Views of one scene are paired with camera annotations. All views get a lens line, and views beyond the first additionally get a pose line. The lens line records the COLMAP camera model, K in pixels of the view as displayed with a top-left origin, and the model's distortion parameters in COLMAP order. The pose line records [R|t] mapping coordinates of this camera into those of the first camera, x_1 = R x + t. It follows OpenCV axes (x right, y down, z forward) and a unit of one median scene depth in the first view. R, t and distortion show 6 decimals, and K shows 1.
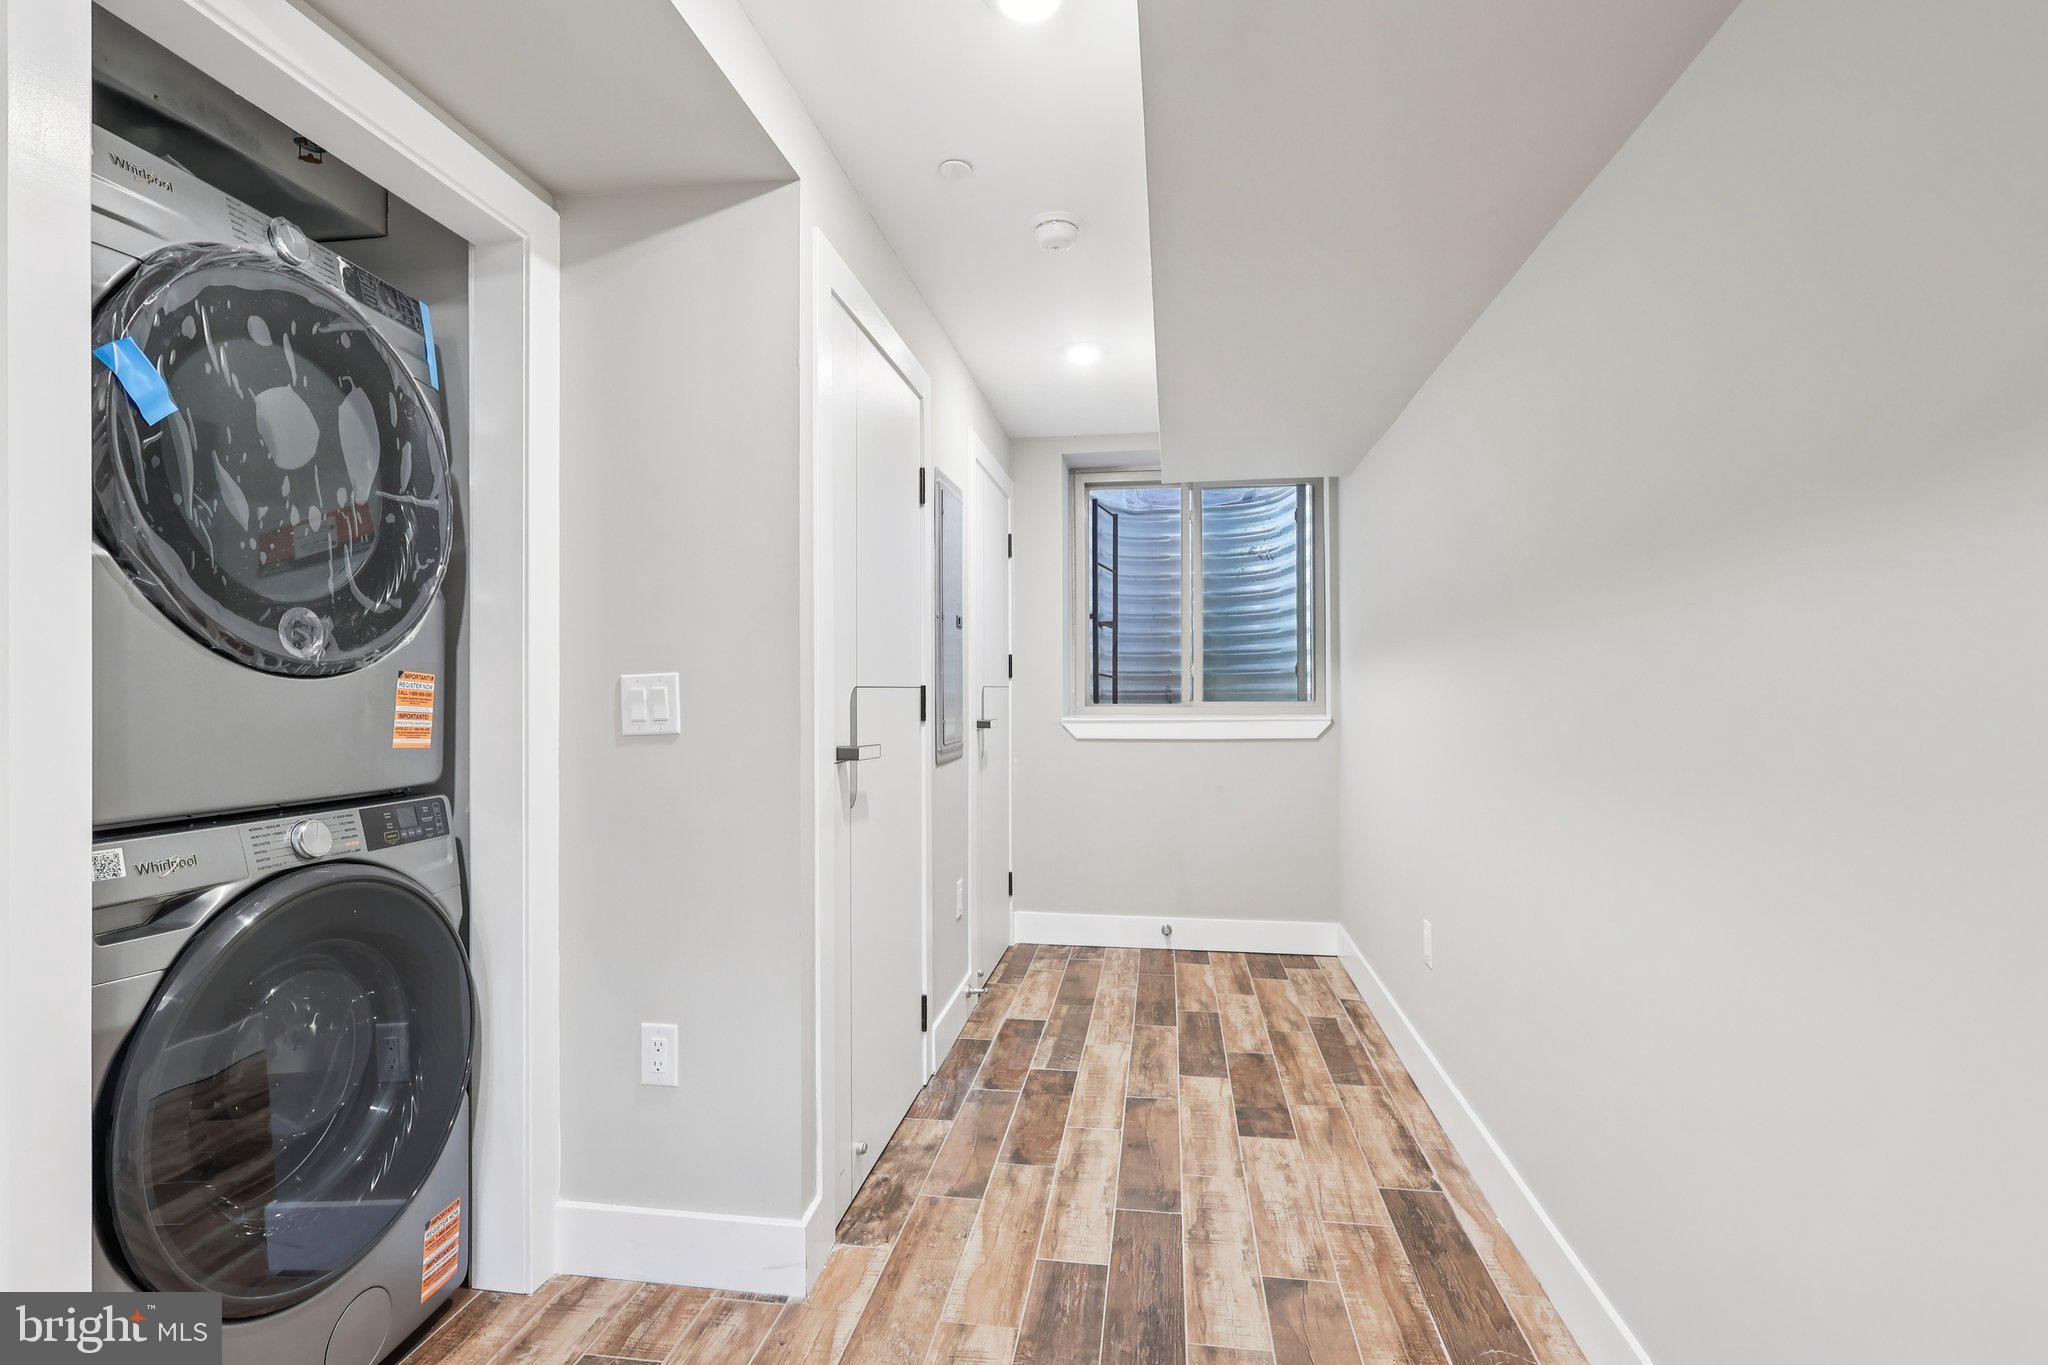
lens RADIAL K [[975.0, 0, 1018.9], [0, 975.0, 682.9], [0, 0, 1]] dist [0.000621, 0.000477]
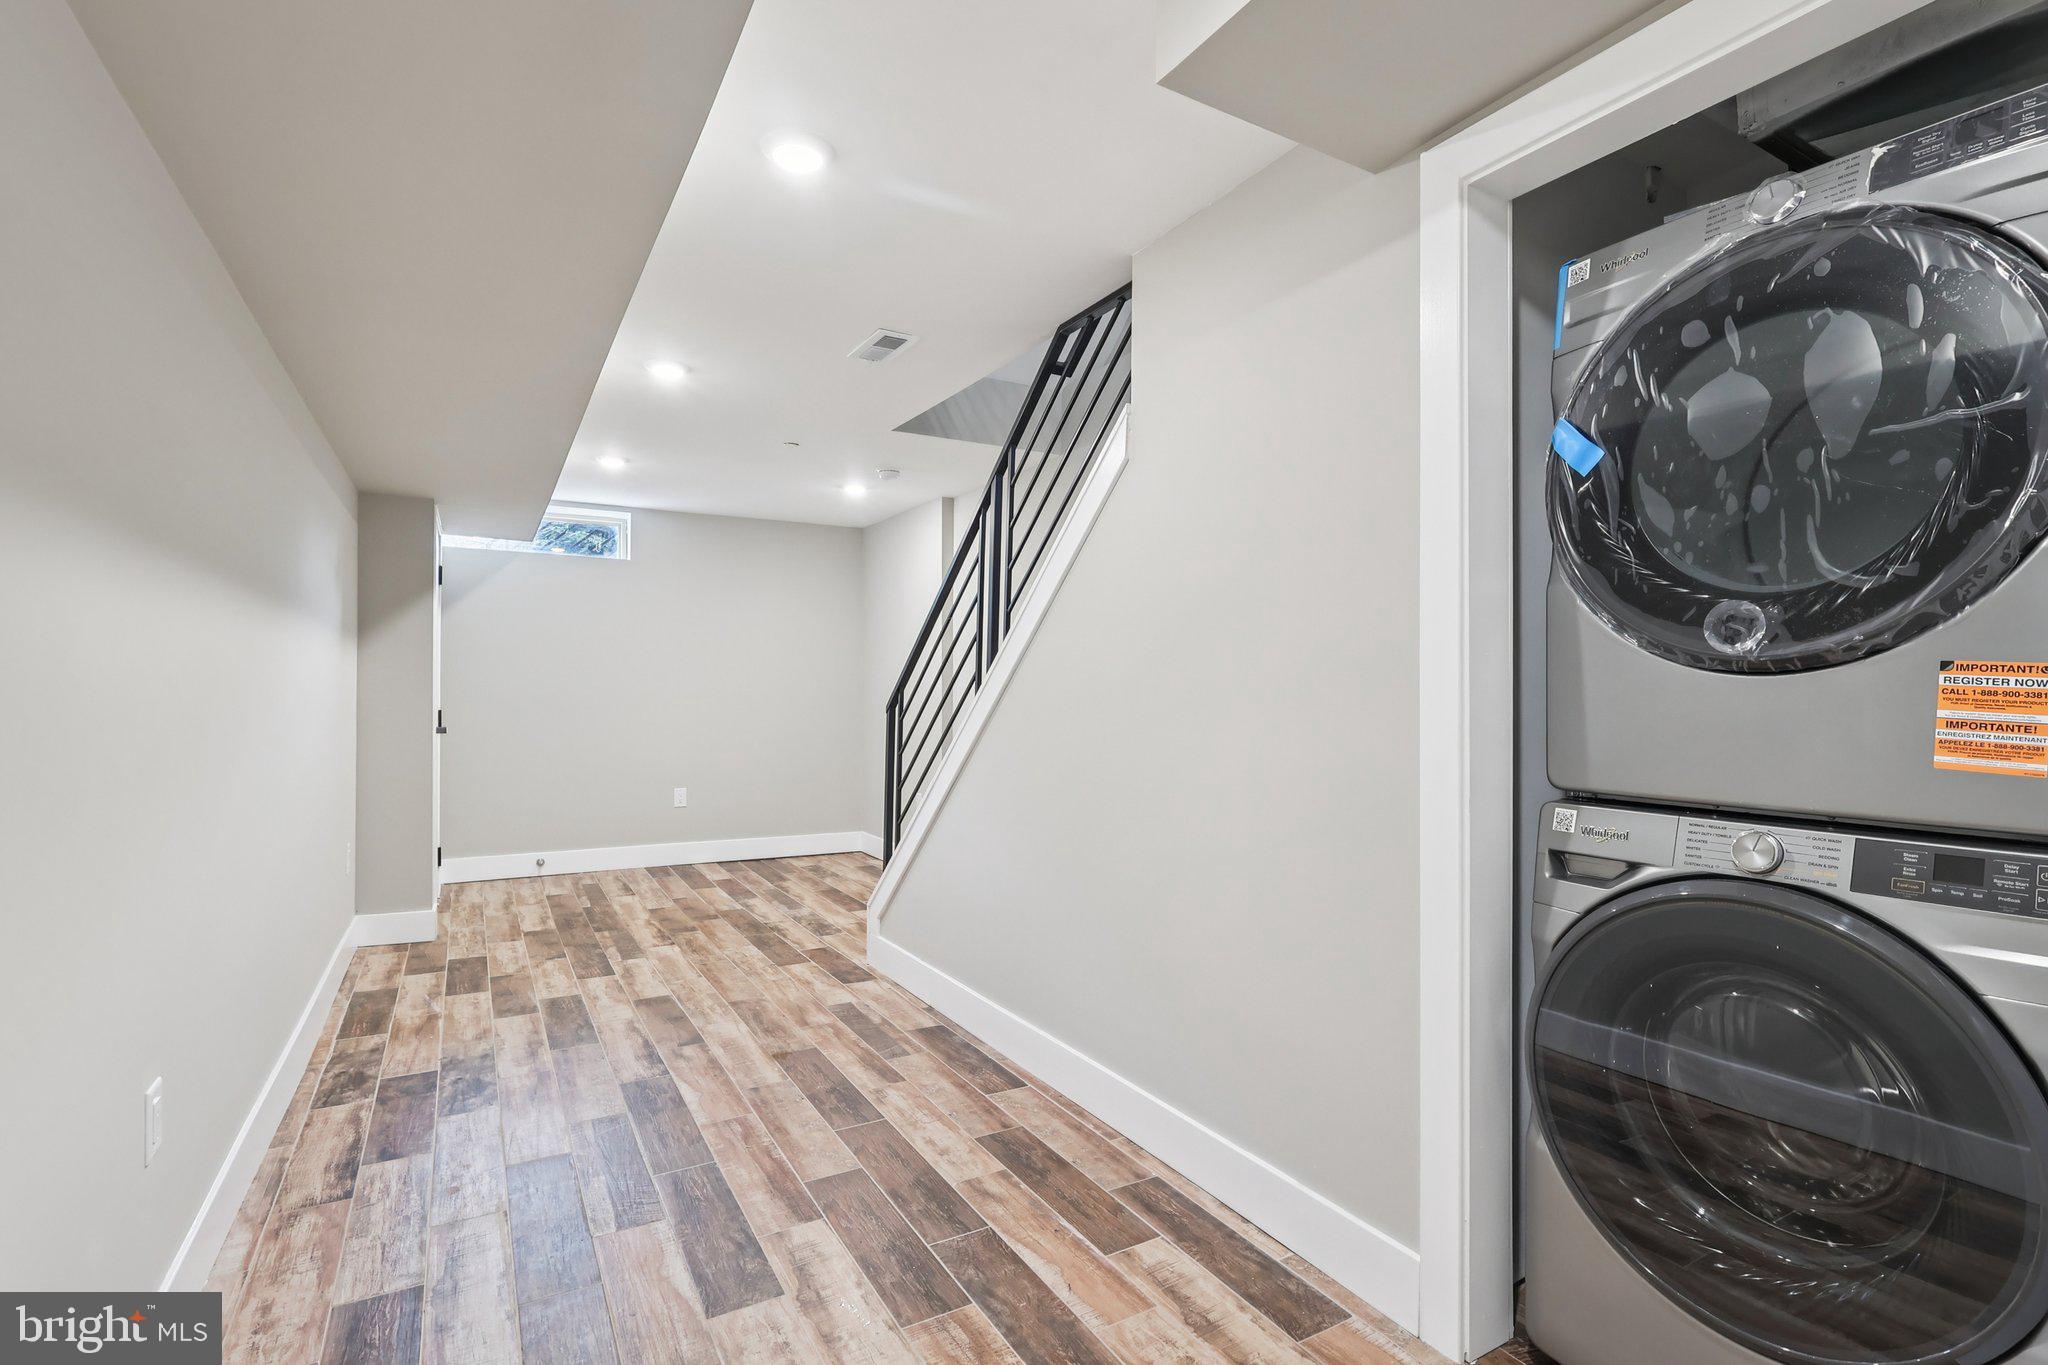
lens RADIAL K [[975.0, 0, 1018.3], [0, 975.0, 687.9], [0, 0, 1]] dist [0.000621, 0.000477]
pose [[-0.786816, -0.000901, -0.617187, 0.132801], [0.005054, 0.999956, -0.007903, 0.003789], [0.617167, -0.009338, -0.786777, 0.451132]]
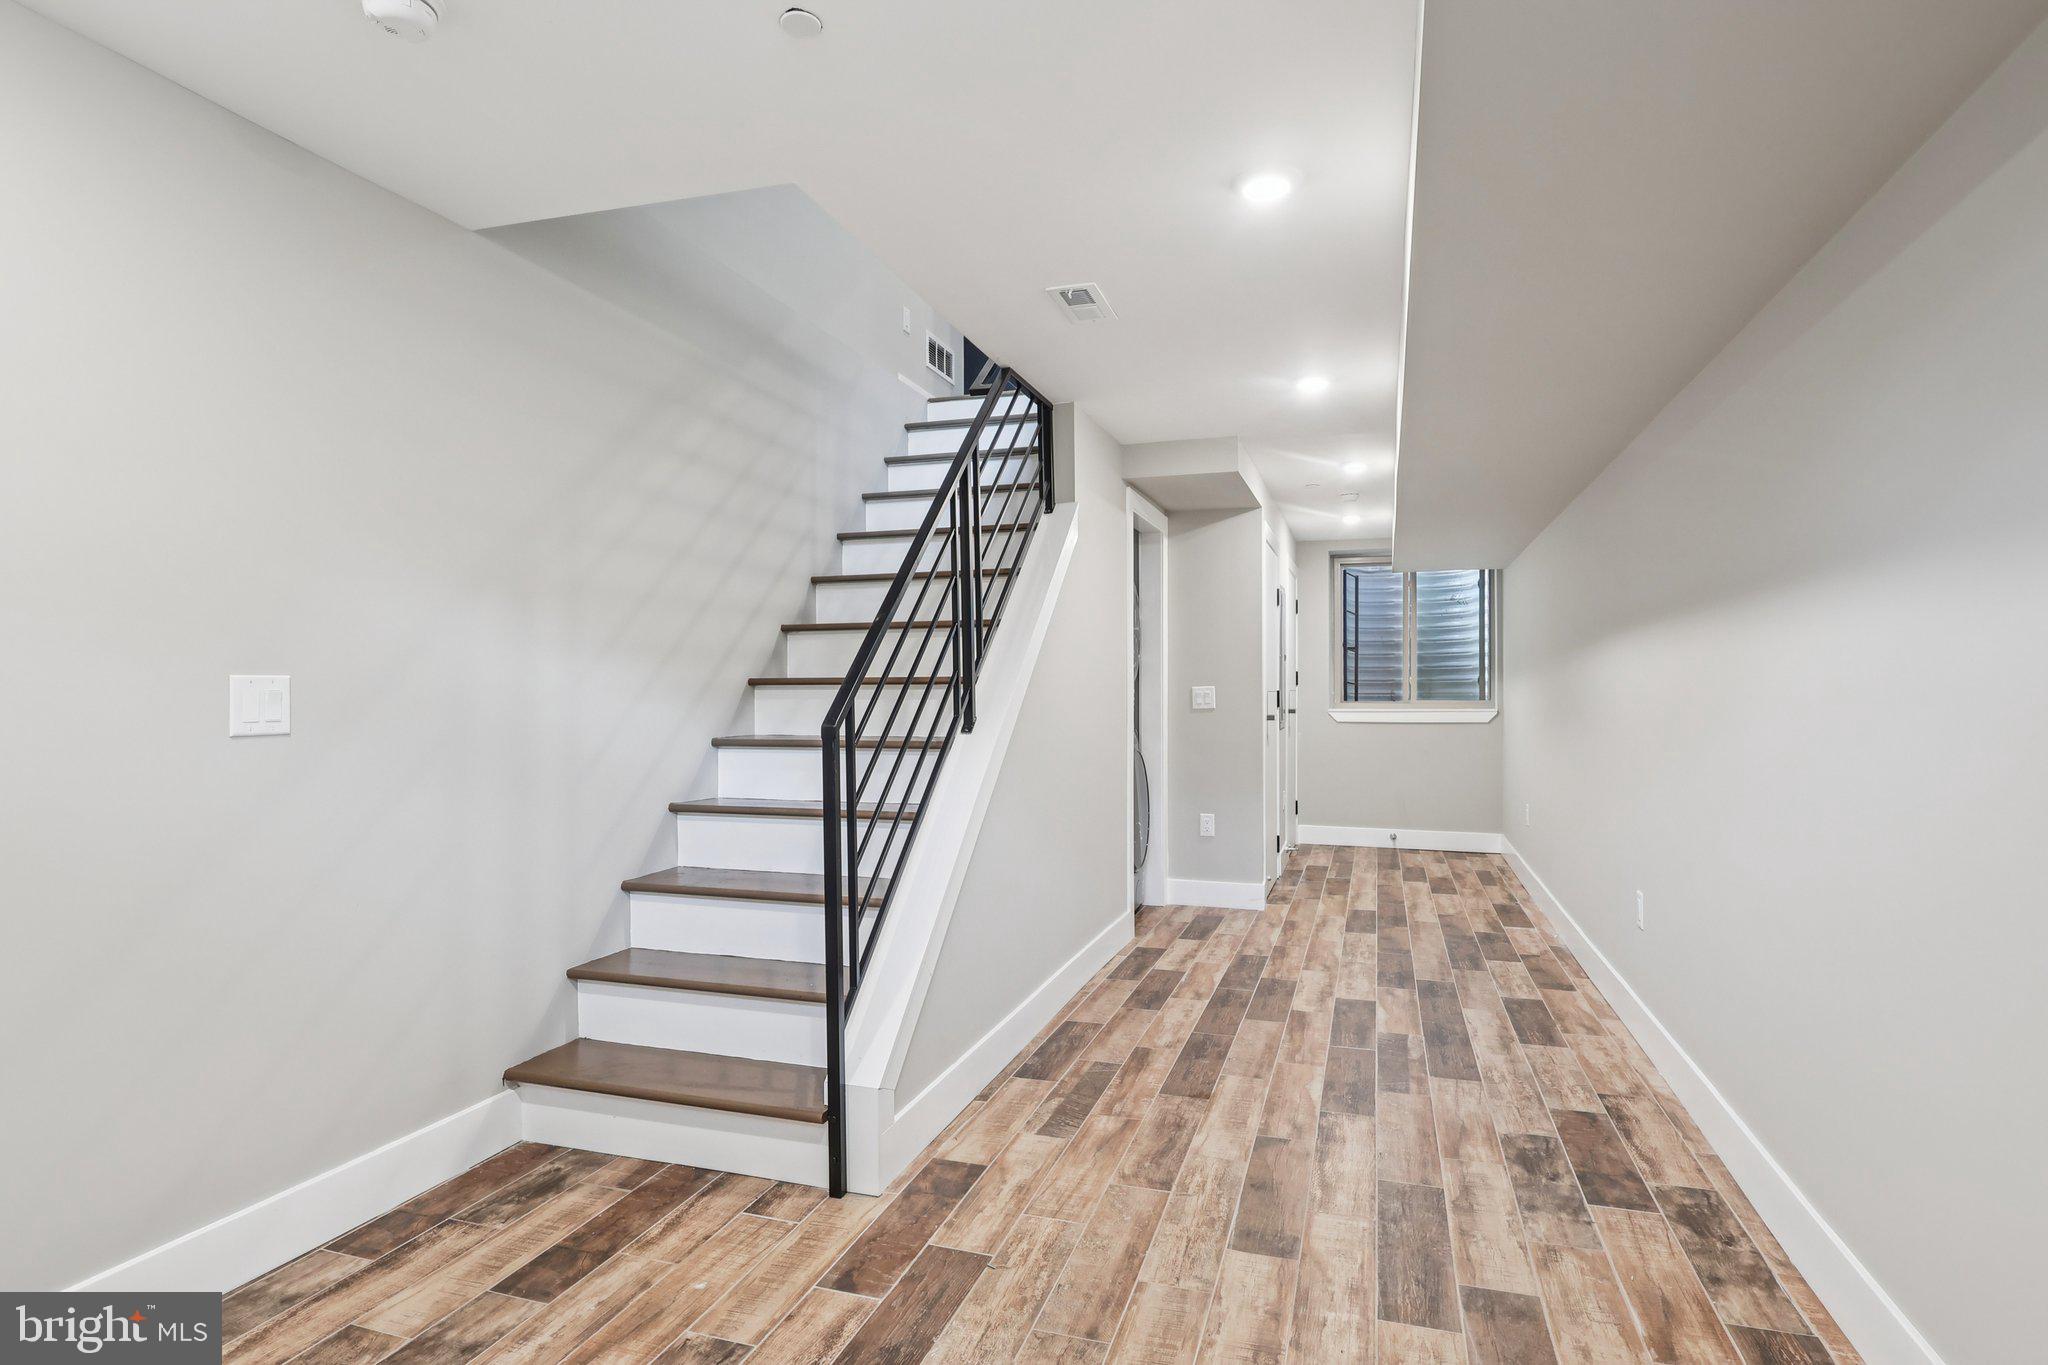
lens RADIAL K [[1088.1, 0, 1021.1], [0, 1088.1, 685.9], [0, 0, 1]] dist [0.000678, 0.000968]
pose [[0.986063, 0.002619, -0.166351, -0.175604], [-0.002000, 0.999990, 0.003890, -0.010603], [0.166360, -0.003504, 0.986059, -0.985082]]
